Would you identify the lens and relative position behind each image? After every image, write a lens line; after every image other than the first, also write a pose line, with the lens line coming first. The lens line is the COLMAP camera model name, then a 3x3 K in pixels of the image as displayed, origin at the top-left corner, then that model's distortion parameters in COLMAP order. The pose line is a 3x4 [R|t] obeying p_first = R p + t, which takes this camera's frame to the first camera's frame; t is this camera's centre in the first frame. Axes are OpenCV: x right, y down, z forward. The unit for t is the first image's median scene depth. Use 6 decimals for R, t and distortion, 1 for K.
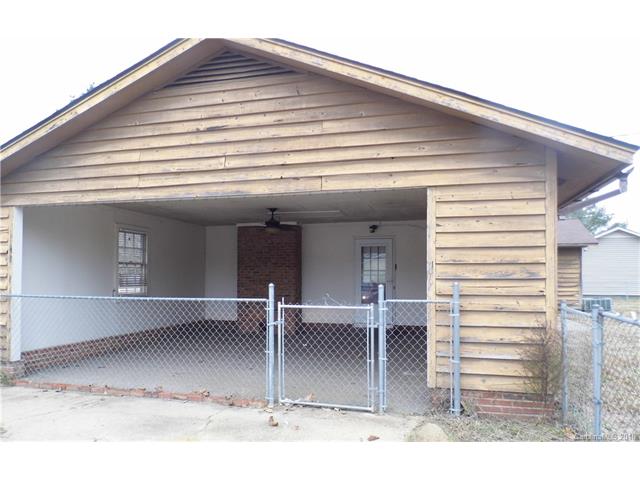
lens RADIAL K [[499.5, 0, 319.1], [0, 499.5, 264.1], [0, 0, 1]] dist [-0.037401, 0.001299]
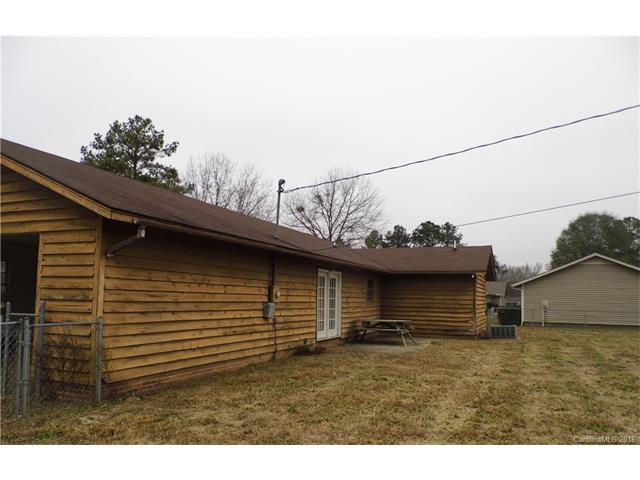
lens RADIAL K [[499.5, 0, 319.1], [0, 499.5, 264.1], [0, 0, 1]] dist [-0.037401, 0.001299]
pose [[0.993124, 0.007385, -0.116834, 1.161693], [-0.012938, 0.998819, -0.046836, -0.012876], [0.116350, 0.048025, 0.992046, -0.270265]]
